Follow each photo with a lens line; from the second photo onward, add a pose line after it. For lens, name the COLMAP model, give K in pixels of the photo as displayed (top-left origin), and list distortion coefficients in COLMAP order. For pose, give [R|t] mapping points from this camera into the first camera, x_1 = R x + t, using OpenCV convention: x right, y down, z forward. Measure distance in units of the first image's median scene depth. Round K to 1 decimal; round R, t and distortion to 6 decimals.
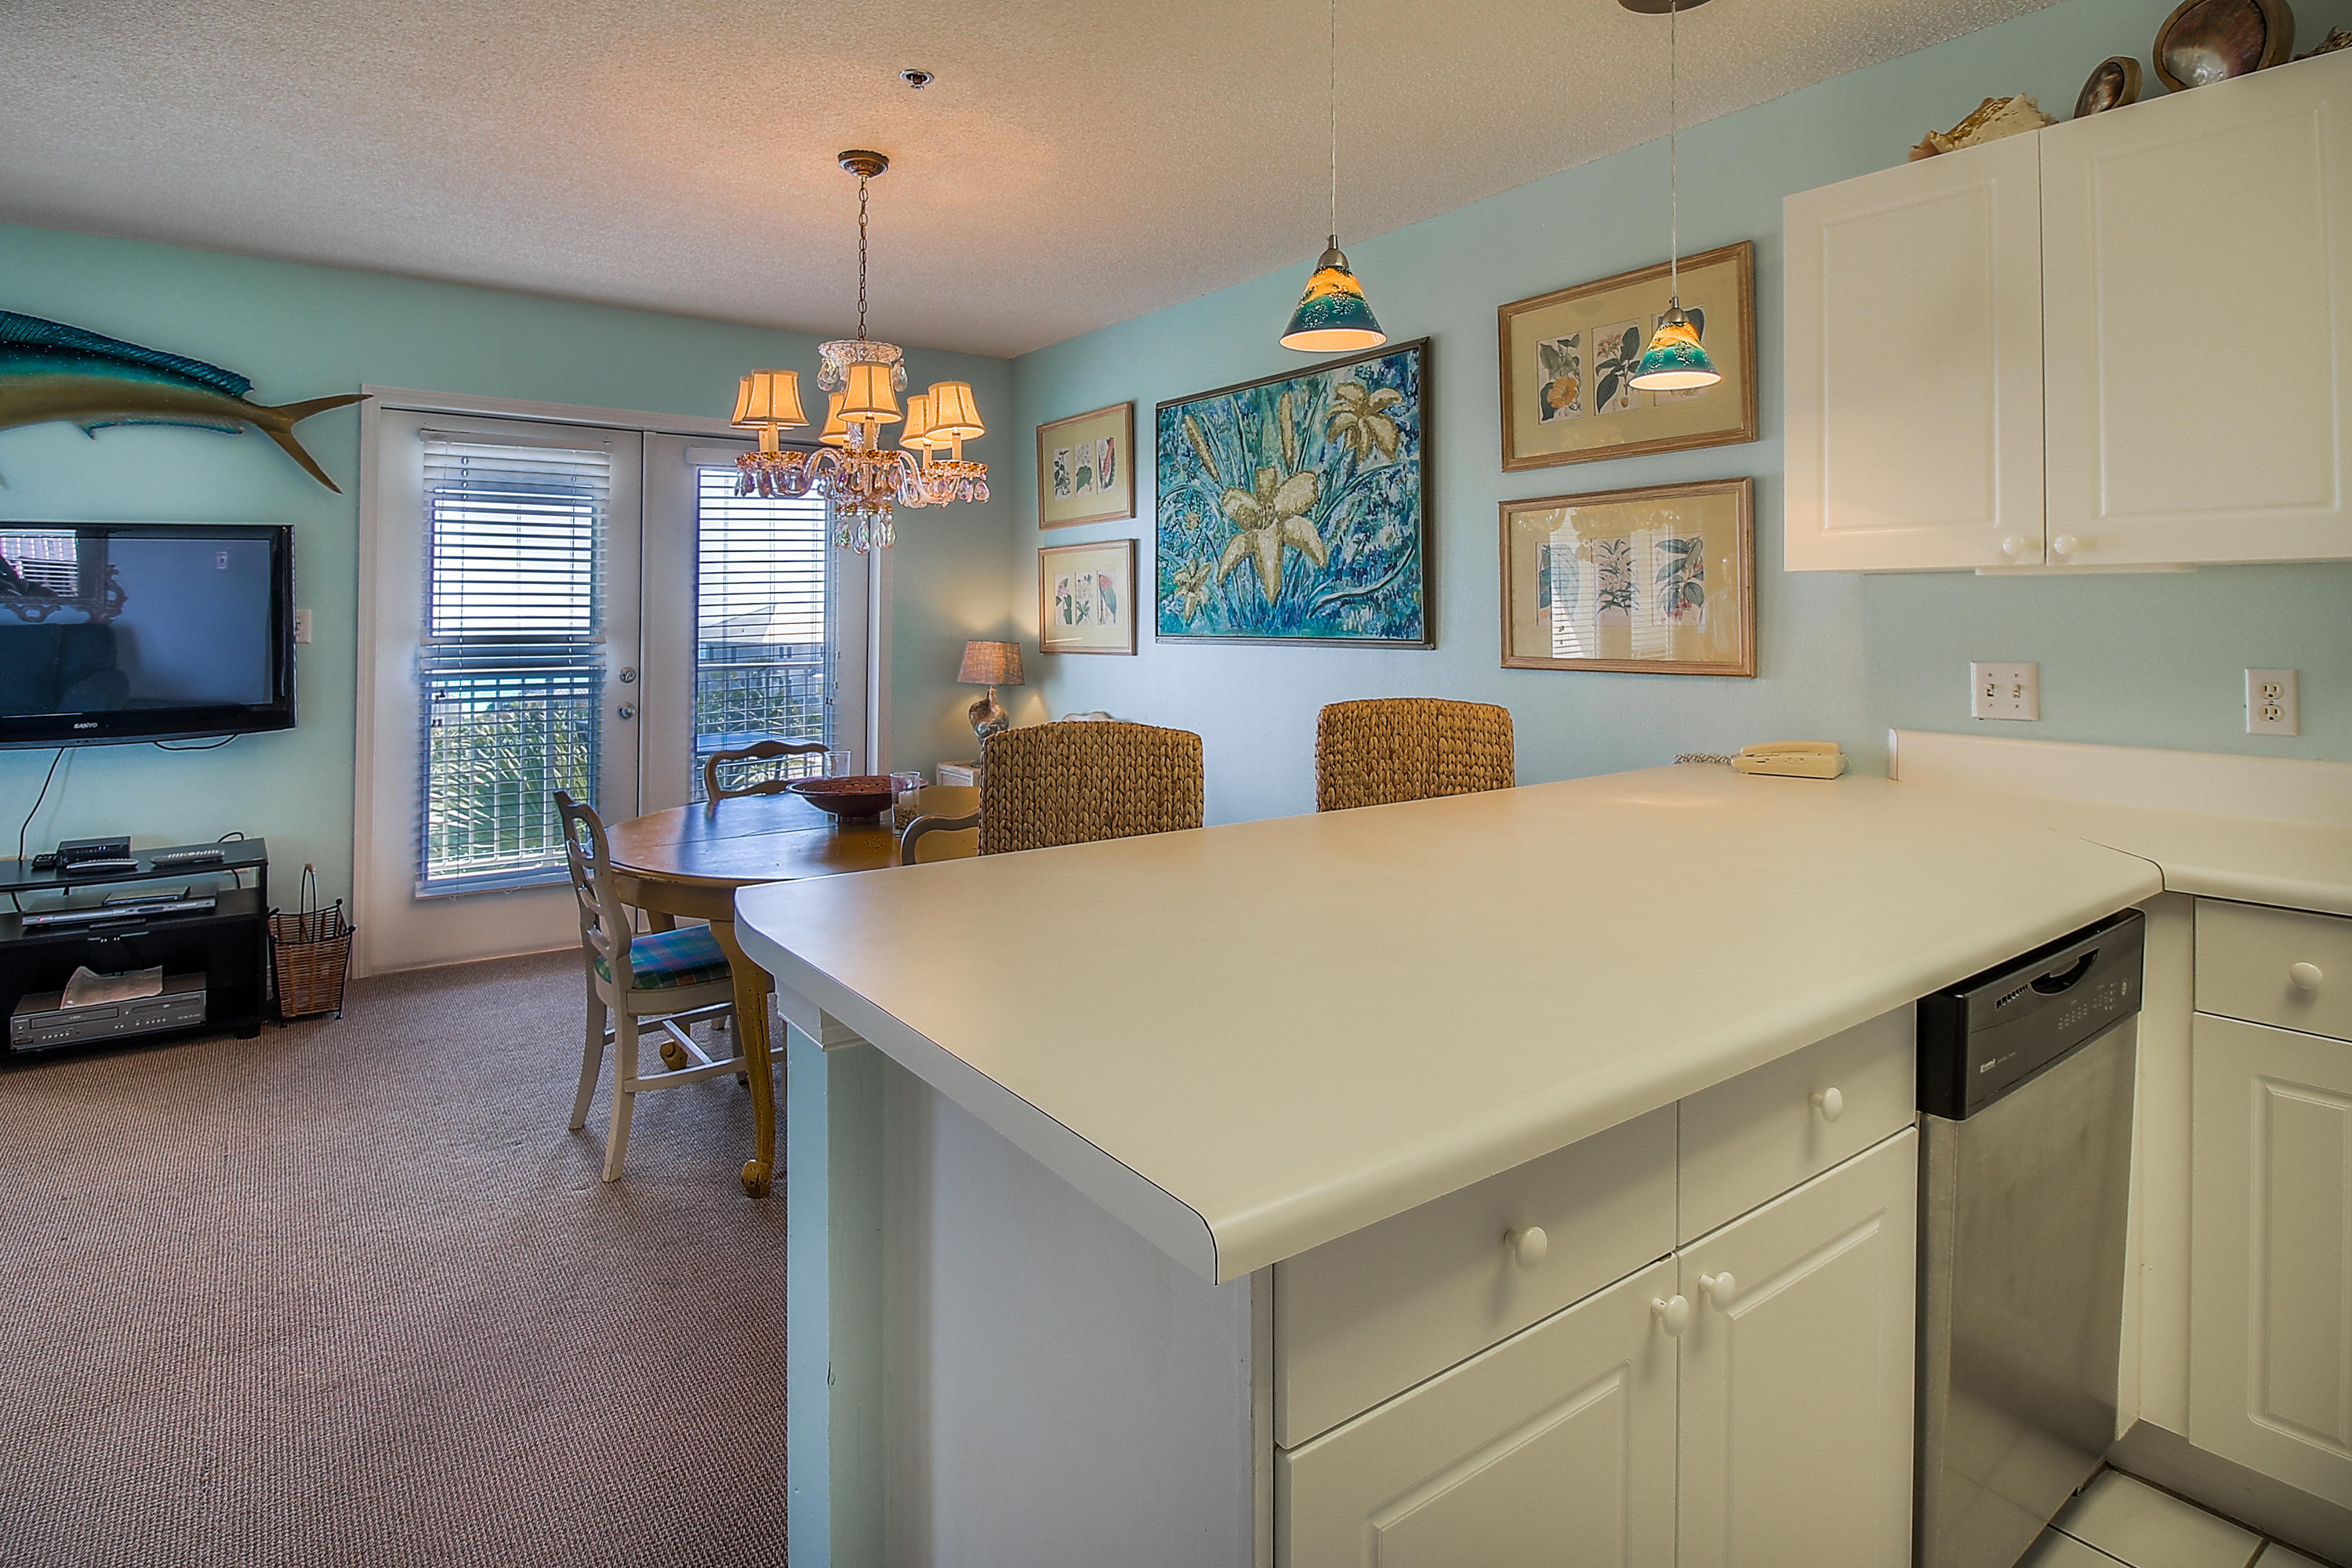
lens RADIAL K [[1226.9, 0, 1201.1], [0, 1226.9, 609.7], [0, 0, 1]] dist [-0.002314, -0.012675]
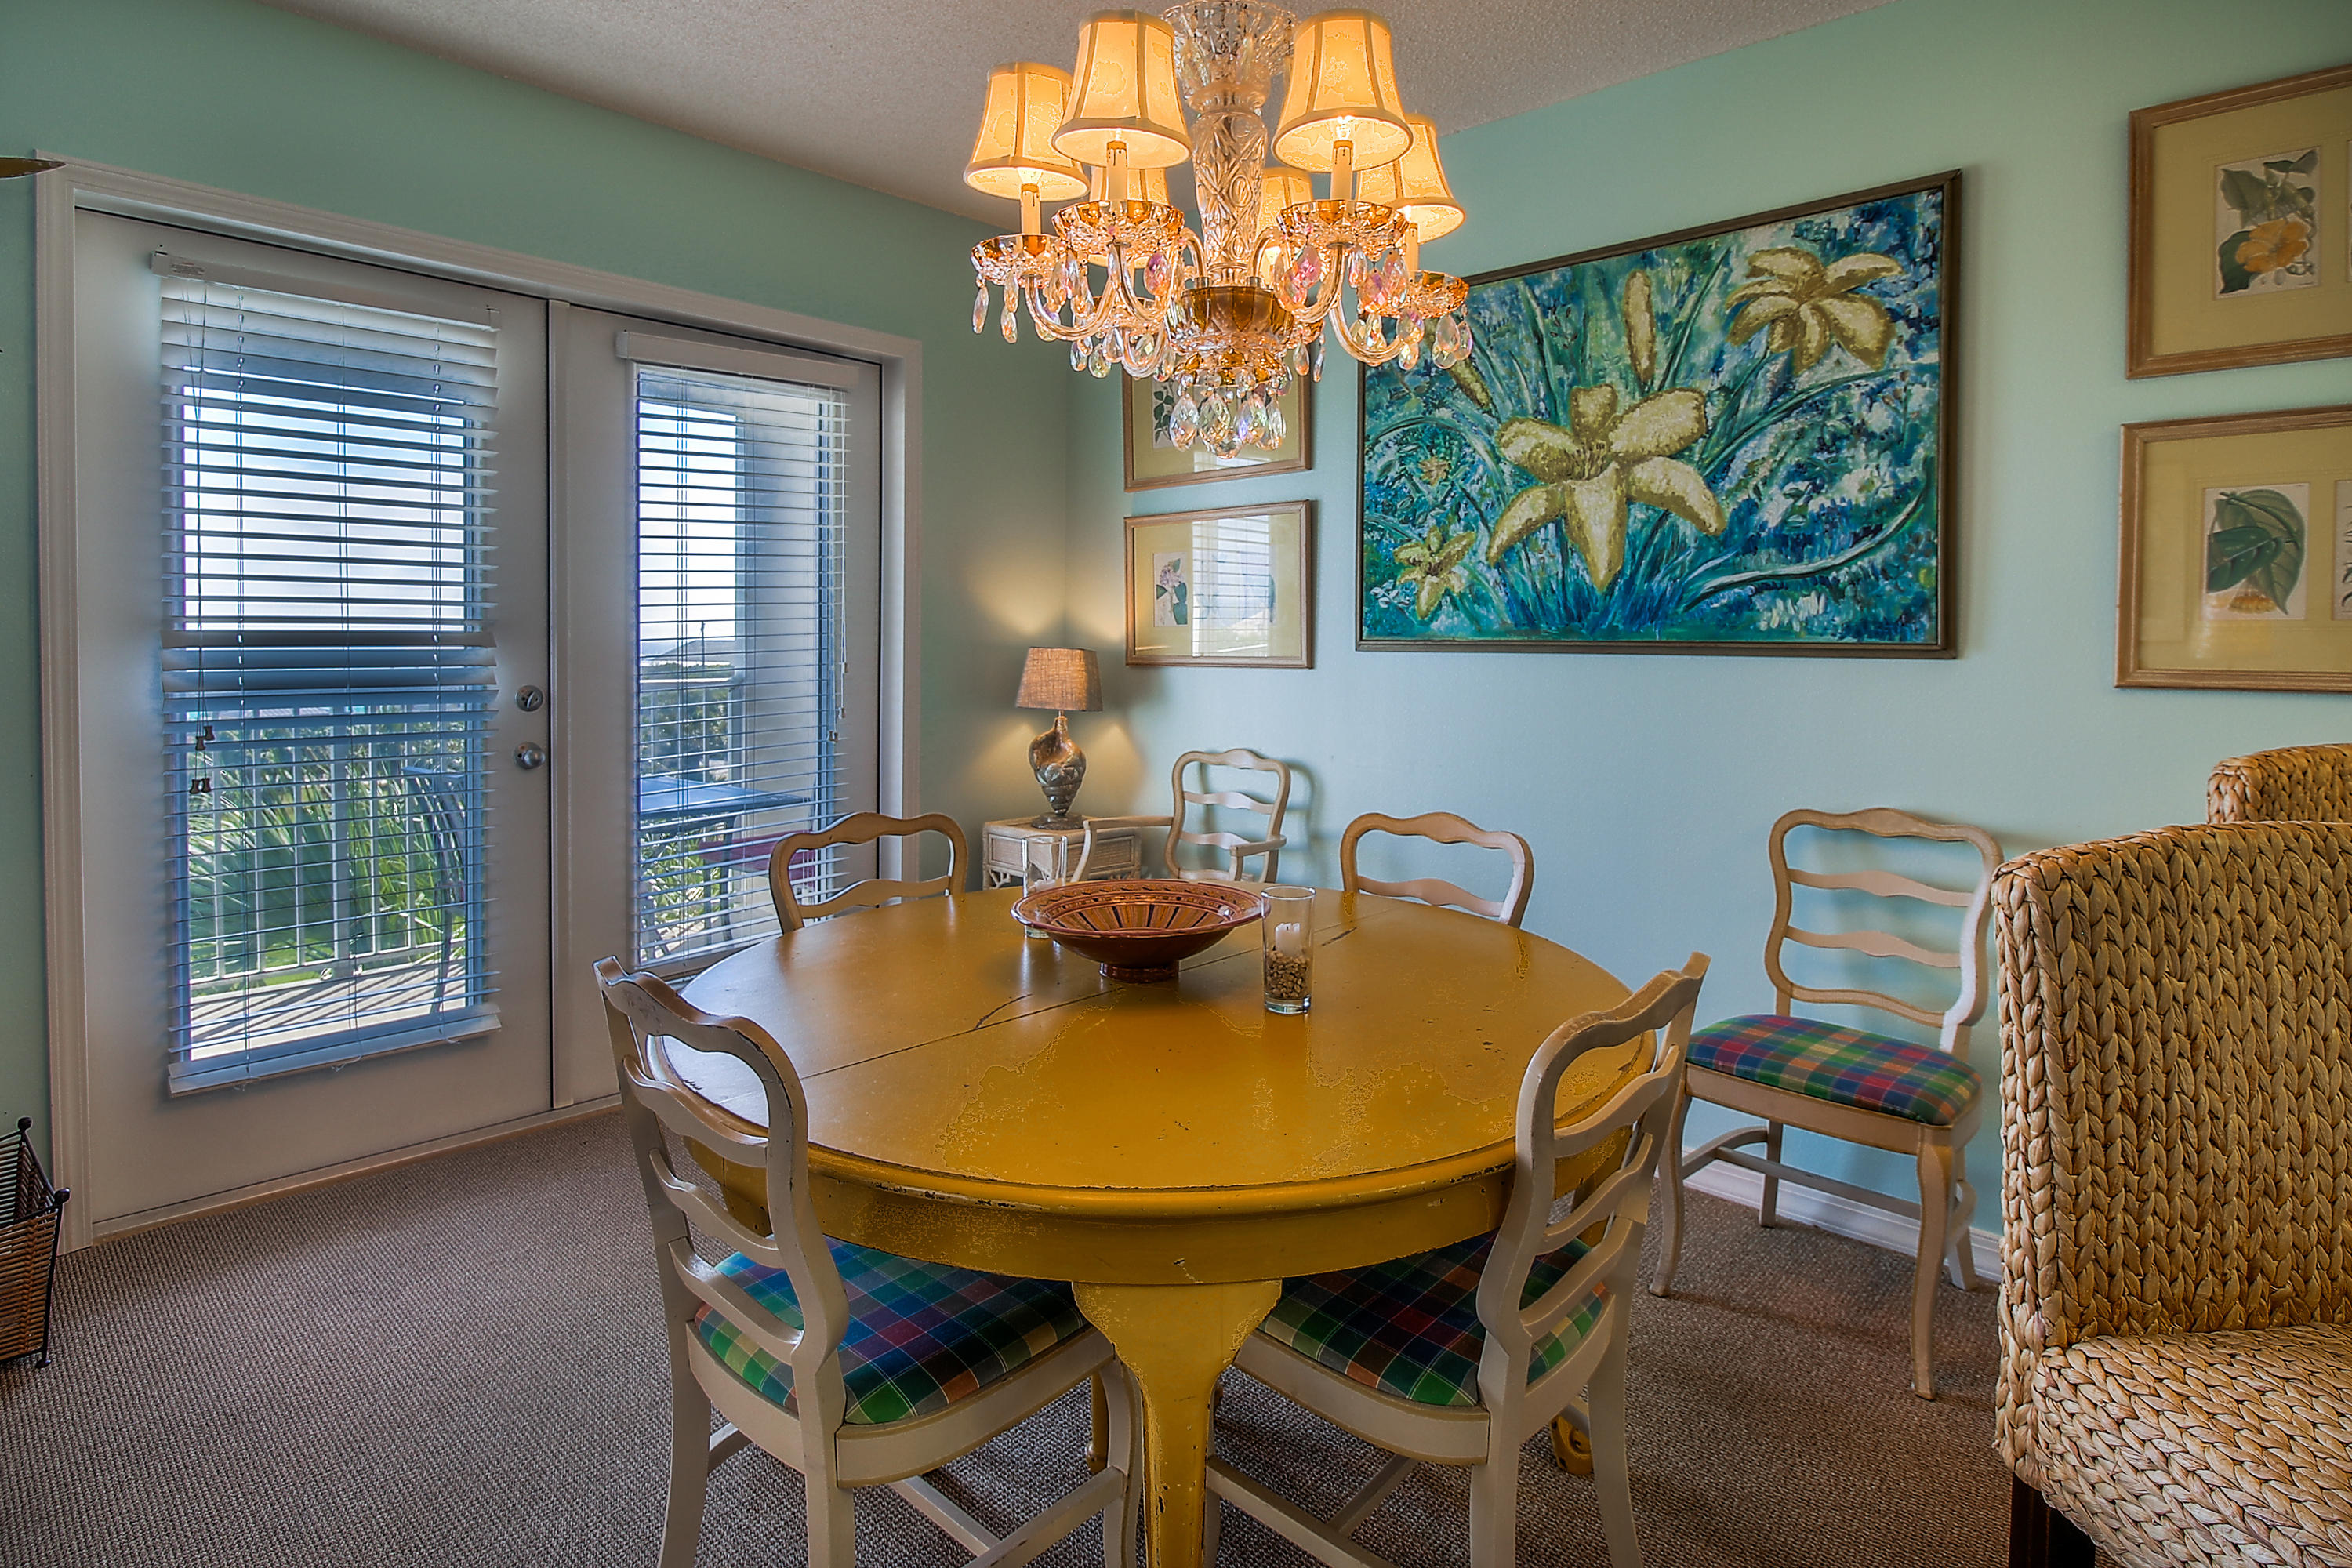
lens RADIAL K [[1226.9, 0, 1203.9], [0, 1226.9, 690.2], [0, 0, 1]] dist [-0.002314, -0.012675]
pose [[0.983720, -0.001041, 0.179704, -0.284431], [-0.008196, 0.998683, 0.050653, 0.017570], [-0.179520, -0.051301, 0.982416, 0.387828]]
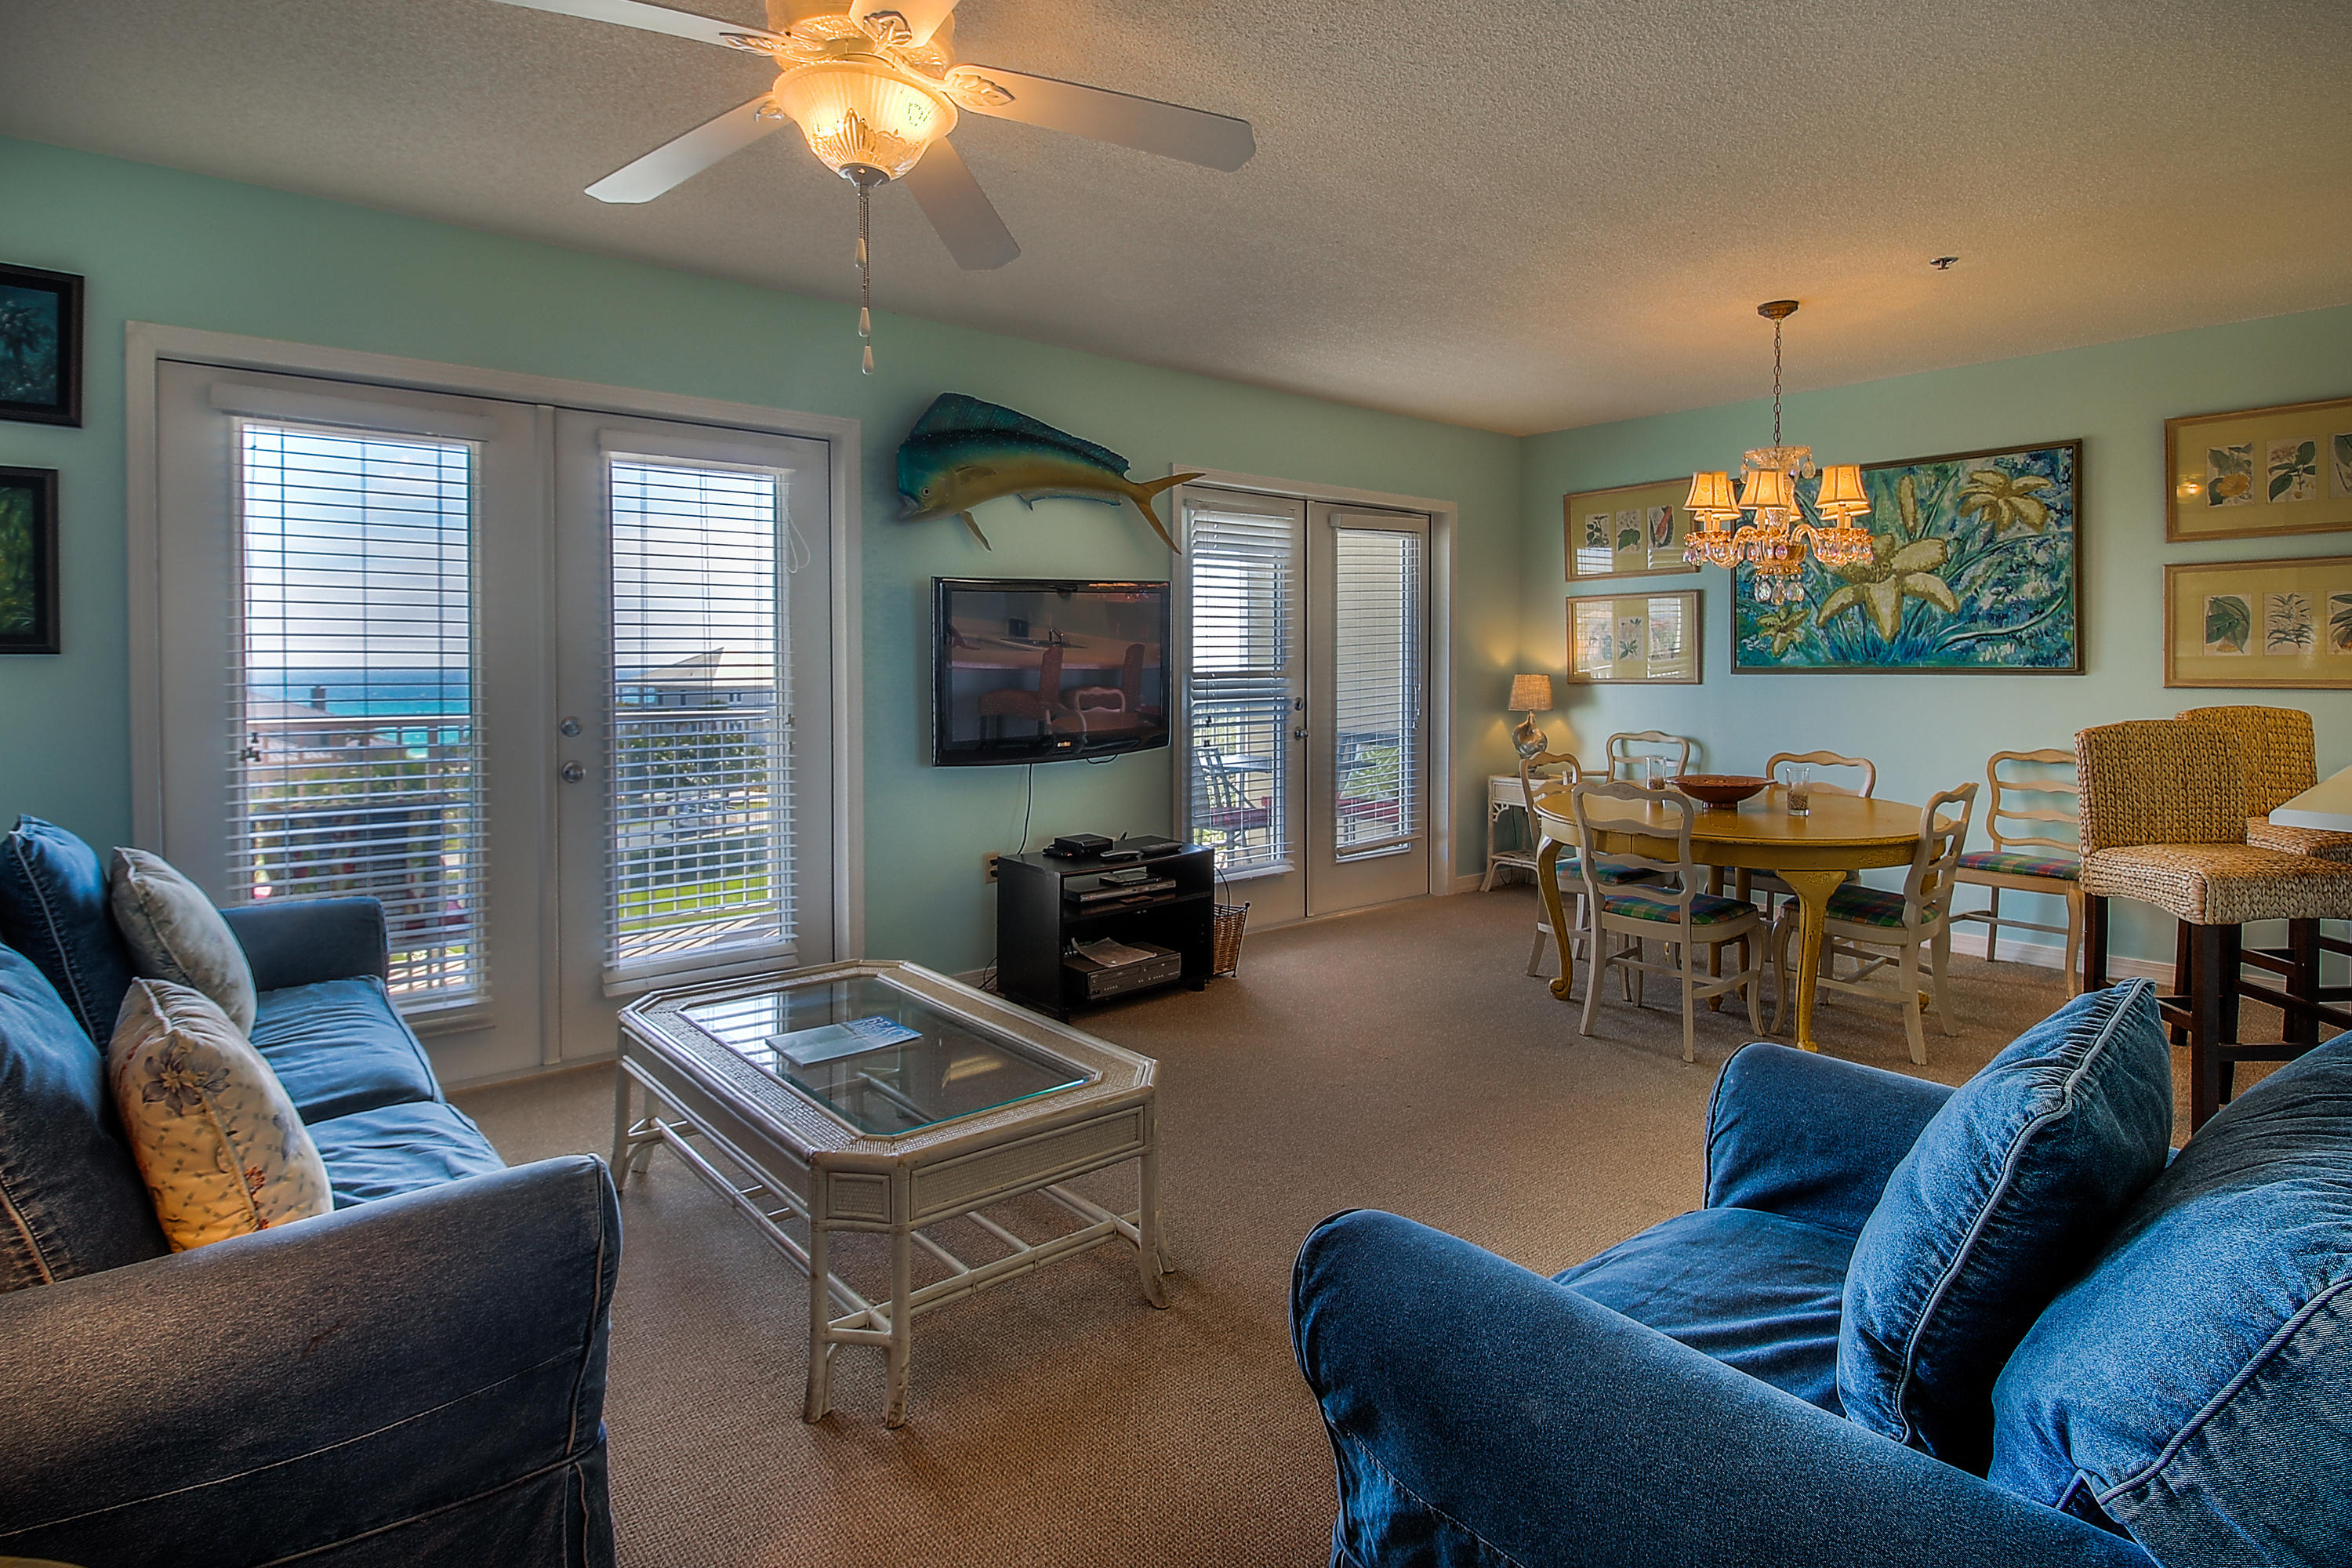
lens RADIAL K [[1226.9, 0, 1162.8], [0, 1226.9, 688.3], [0, 0, 1]] dist [-0.002314, -0.012675]
pose [[0.998152, -0.005815, 0.060487, -0.793127], [0.004030, 0.999554, 0.029582, 0.003237], [-0.060632, -0.029283, 0.997731, -0.232266]]
